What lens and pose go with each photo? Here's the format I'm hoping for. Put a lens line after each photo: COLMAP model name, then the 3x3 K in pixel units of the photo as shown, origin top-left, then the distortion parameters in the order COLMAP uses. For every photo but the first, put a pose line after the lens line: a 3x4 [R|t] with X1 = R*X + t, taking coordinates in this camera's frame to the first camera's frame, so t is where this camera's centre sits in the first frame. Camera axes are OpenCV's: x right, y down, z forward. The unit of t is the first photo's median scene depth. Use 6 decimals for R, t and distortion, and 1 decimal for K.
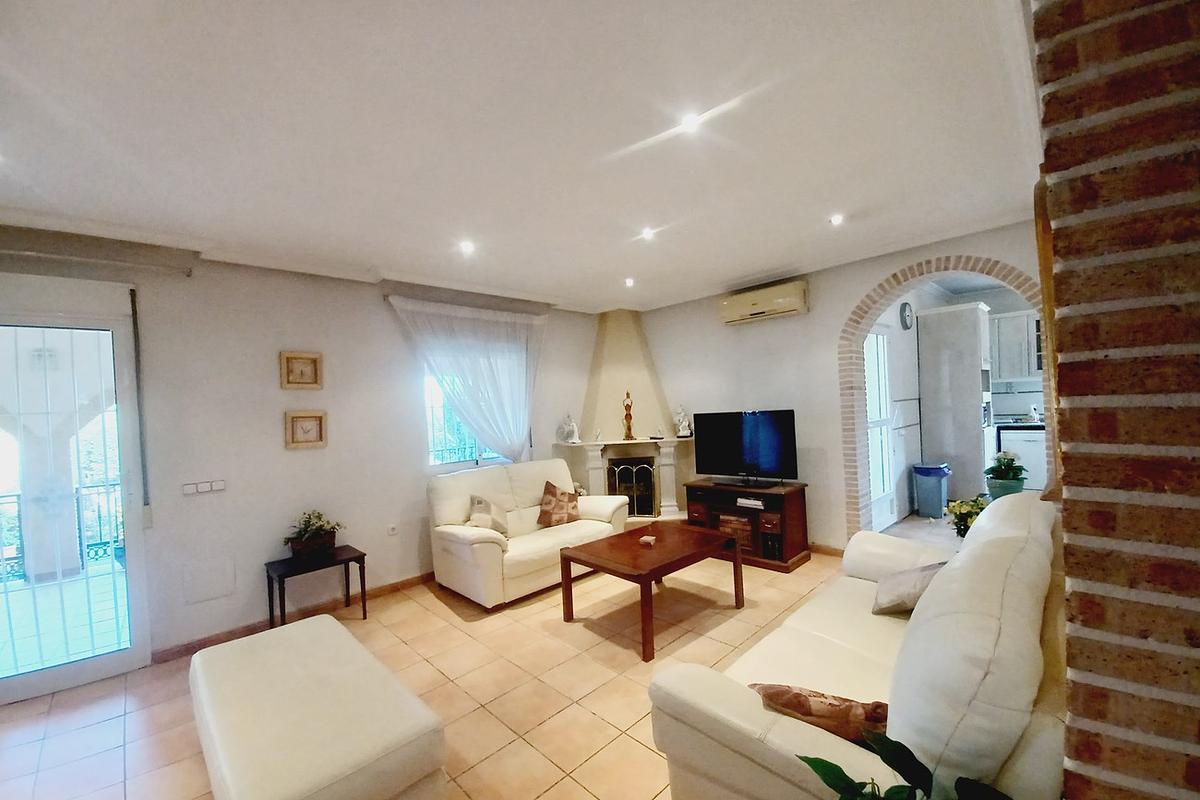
lens RADIAL K [[474.8, 0, 598.6], [0, 474.8, 412.3], [0, 0, 1]] dist [0.012688, -0.011318]
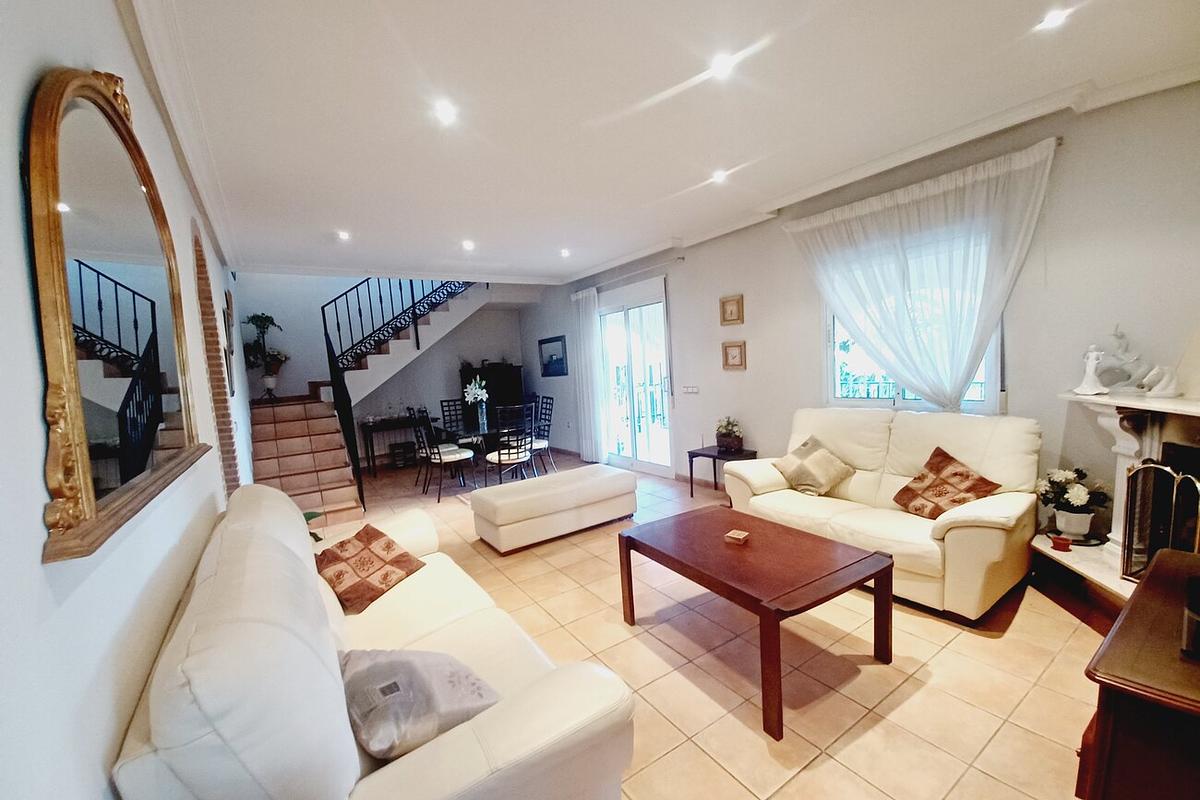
lens RADIAL K [[474.8, 0, 598.6], [0, 474.8, 412.3], [0, 0, 1]] dist [0.012688, -0.011318]
pose [[-0.184270, 0.158740, -0.969972, 0.748105], [0.061459, 0.986801, 0.149819, -0.029145], [0.980952, -0.032006, -0.191594, 0.880227]]
